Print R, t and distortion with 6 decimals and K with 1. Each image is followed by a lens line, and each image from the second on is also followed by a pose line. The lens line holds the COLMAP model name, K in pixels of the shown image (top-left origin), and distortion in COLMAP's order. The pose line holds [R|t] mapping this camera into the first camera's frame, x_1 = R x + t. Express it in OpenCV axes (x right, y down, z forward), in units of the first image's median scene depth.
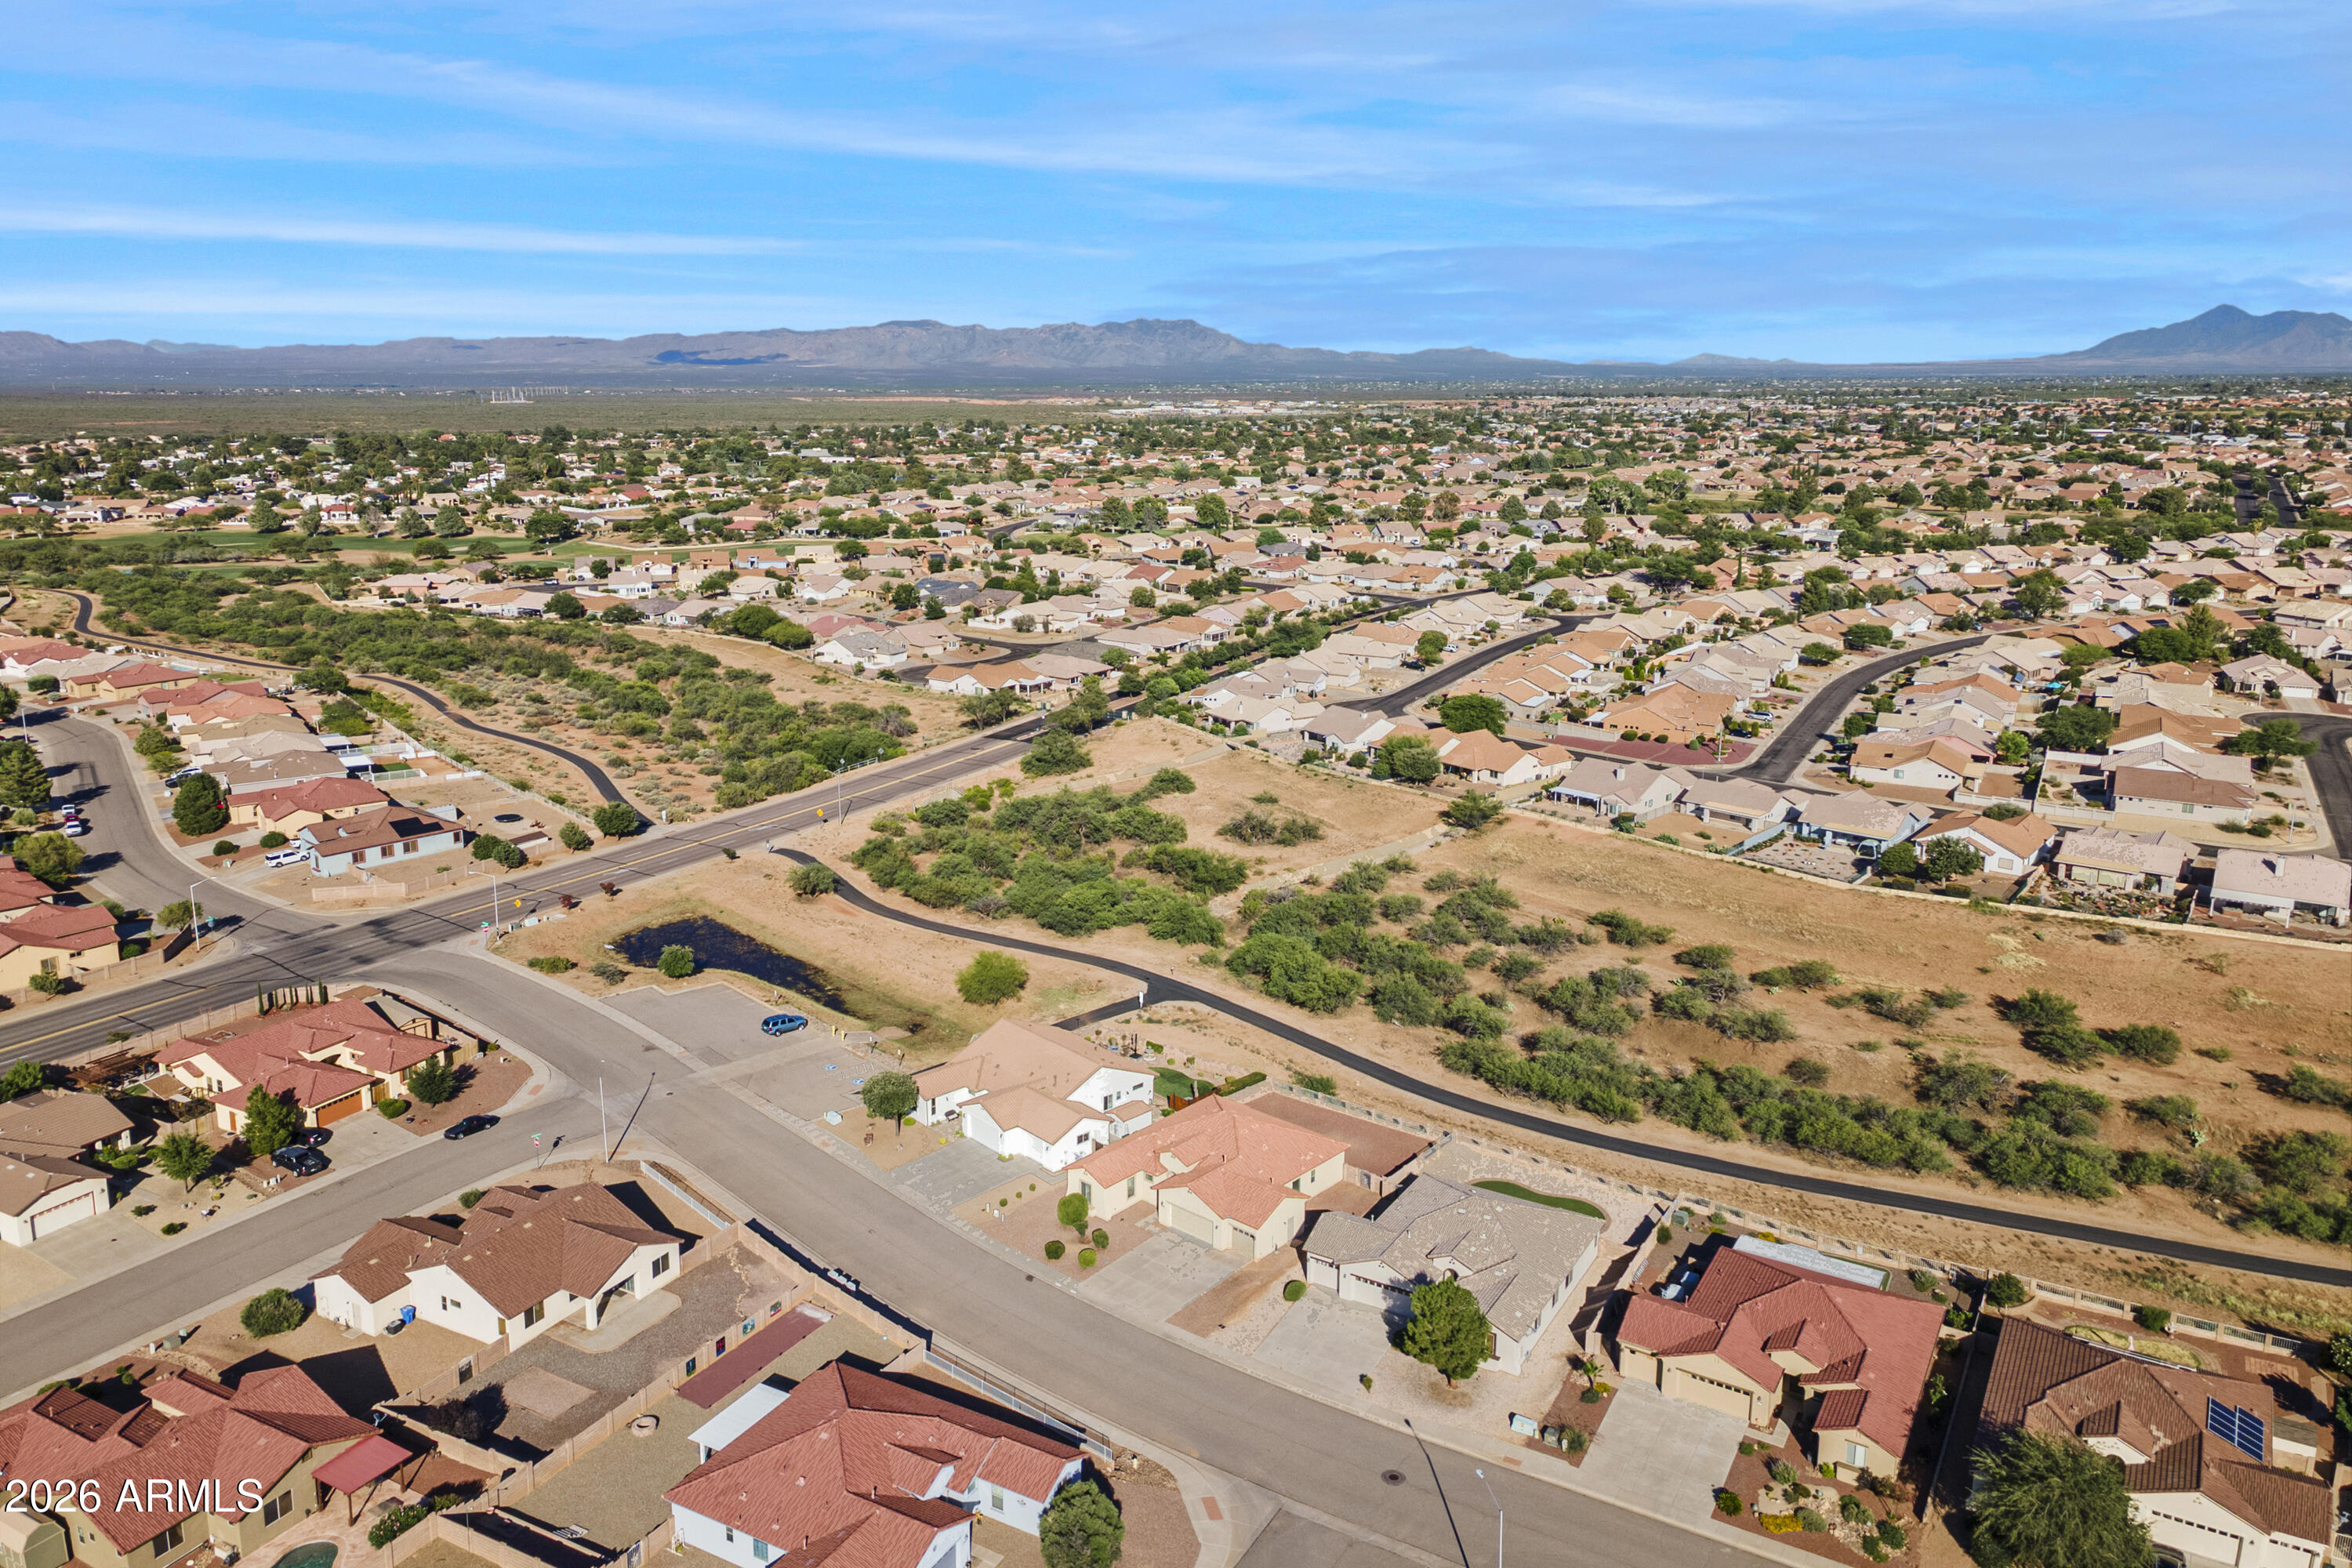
lens RADIAL K [[1728.2, 0, 1176.0], [0, 1728.2, 784.0], [0, 0, 1]] dist [0.031649, -0.004465]
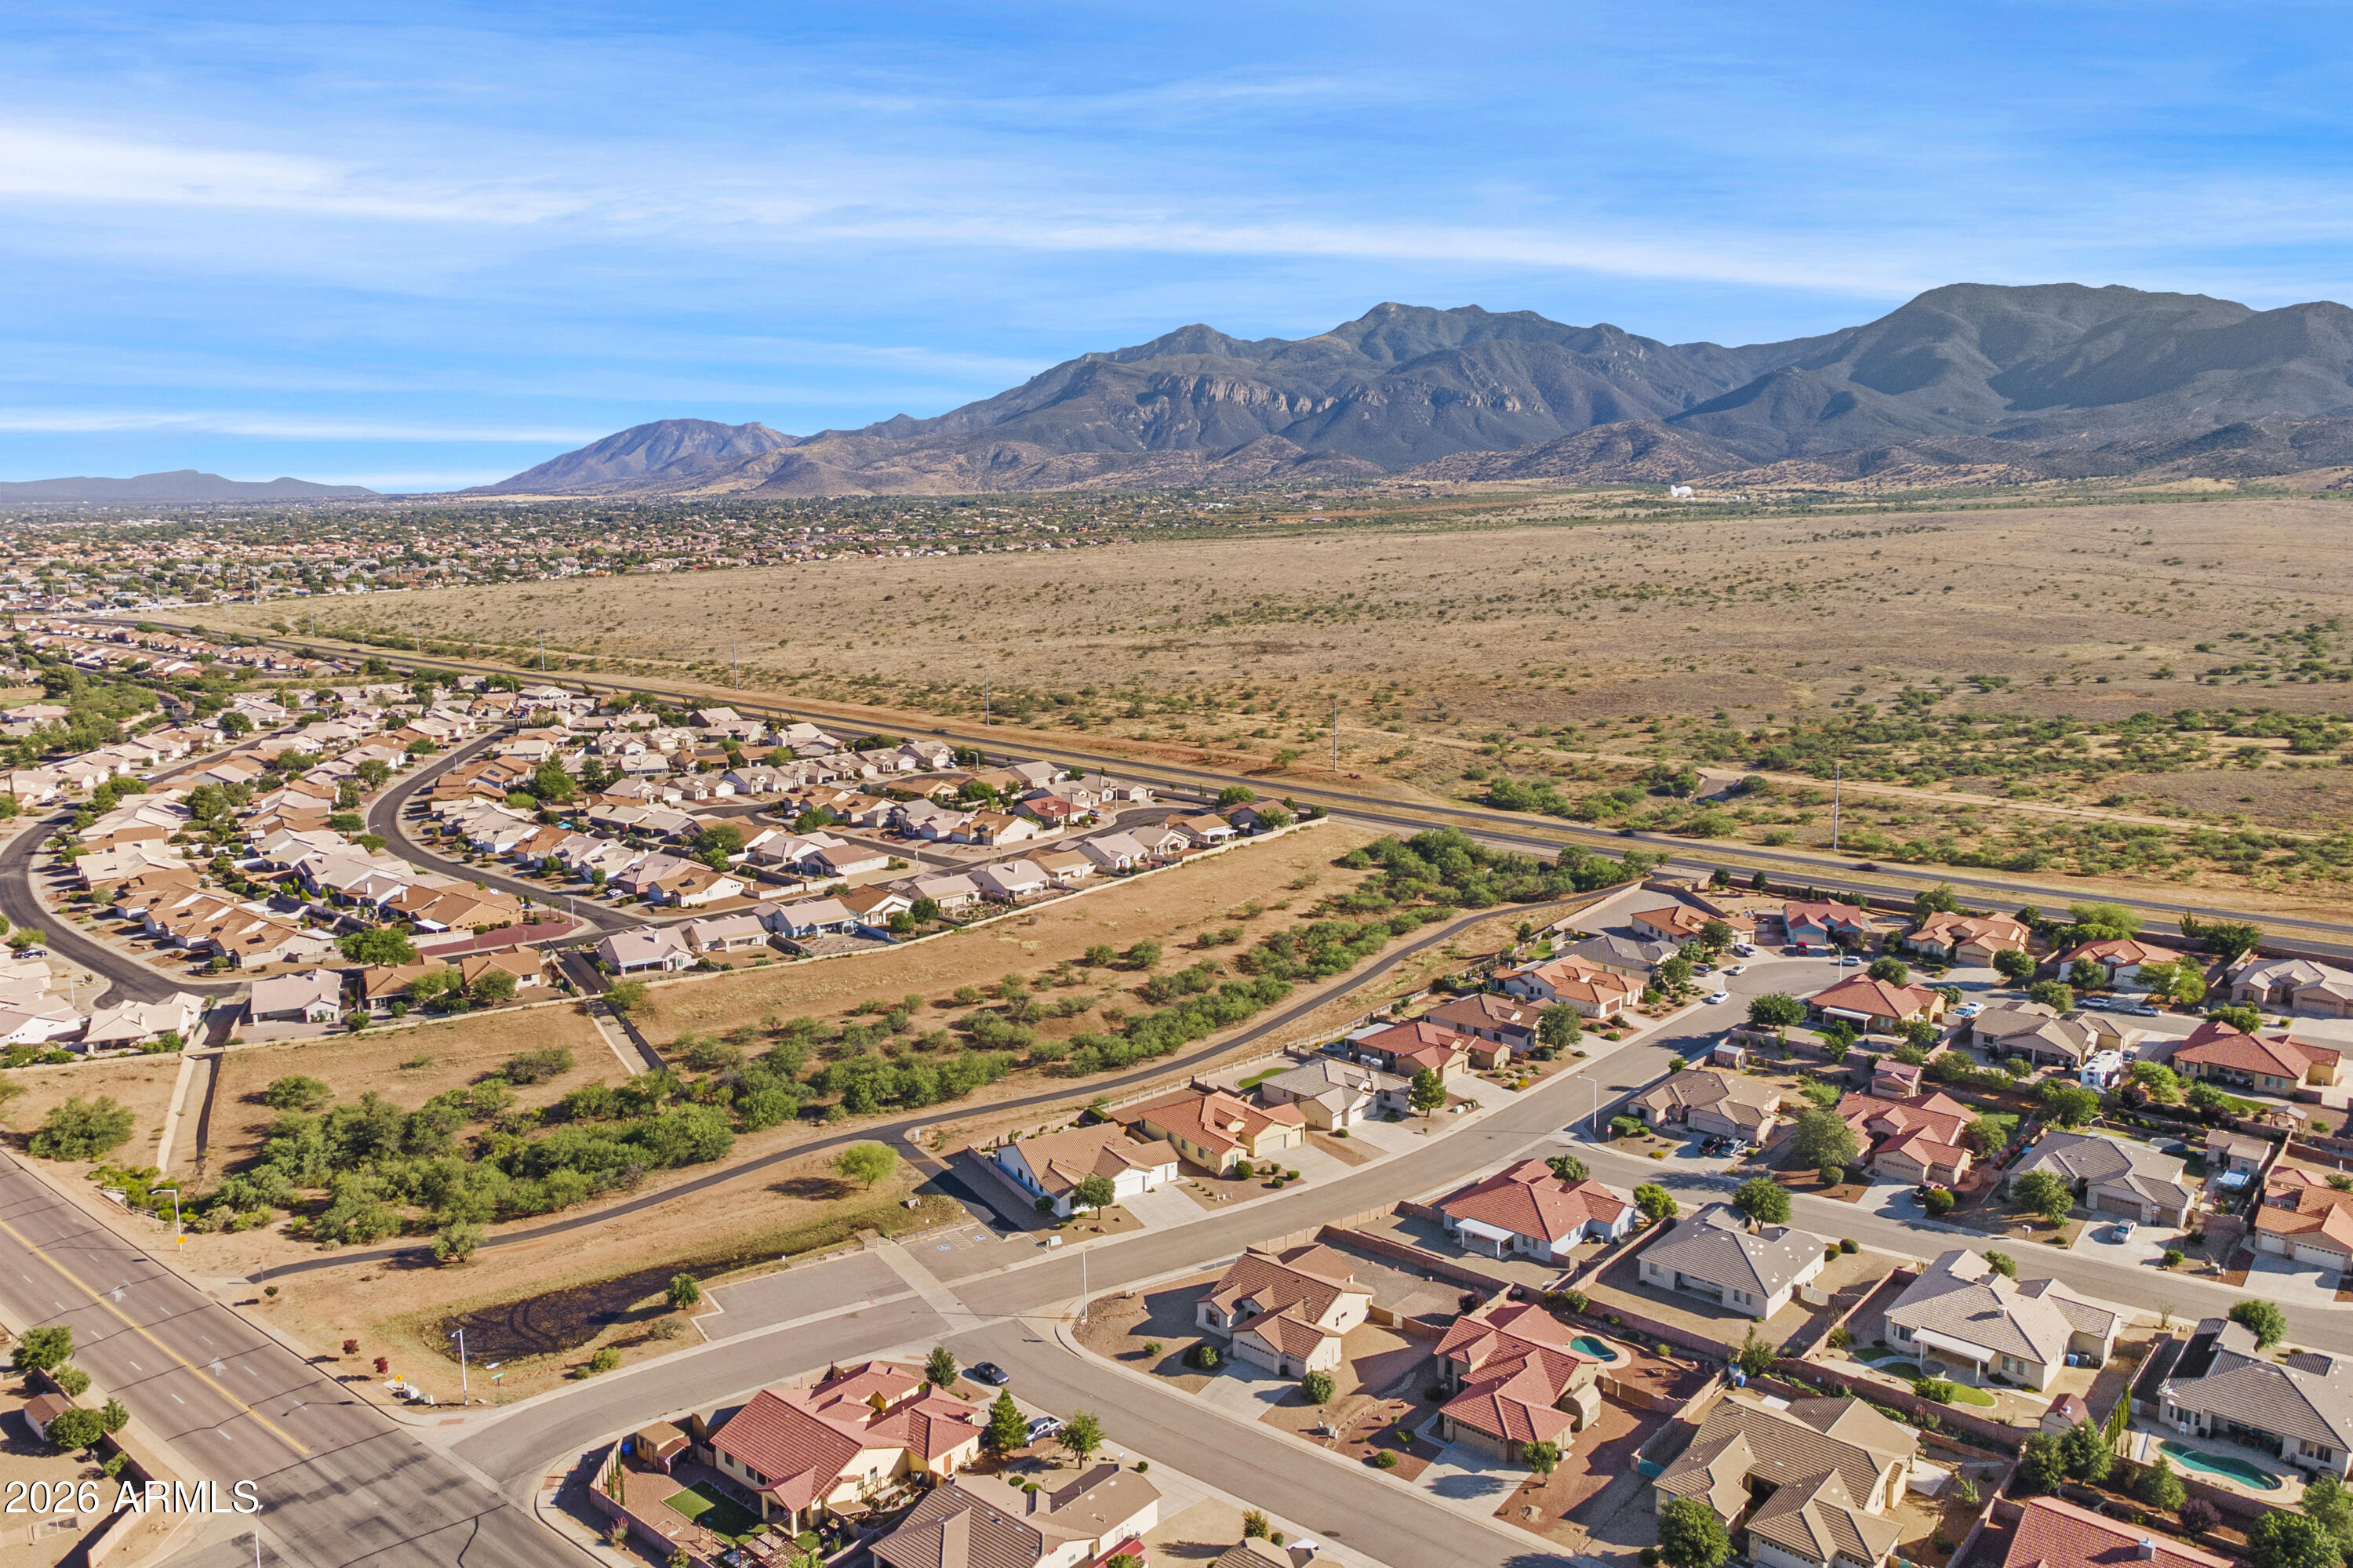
lens RADIAL K [[1729.0, 0, 1176.5], [0, 1729.0, 784.0], [0, 0, 1]] dist [0.031649, -0.004465]
pose [[0.201381, -0.178383, 0.963133, -1.162986], [0.236093, 0.963128, 0.129017, -0.250345], [-0.950634, 0.201407, 0.236071, 0.415222]]
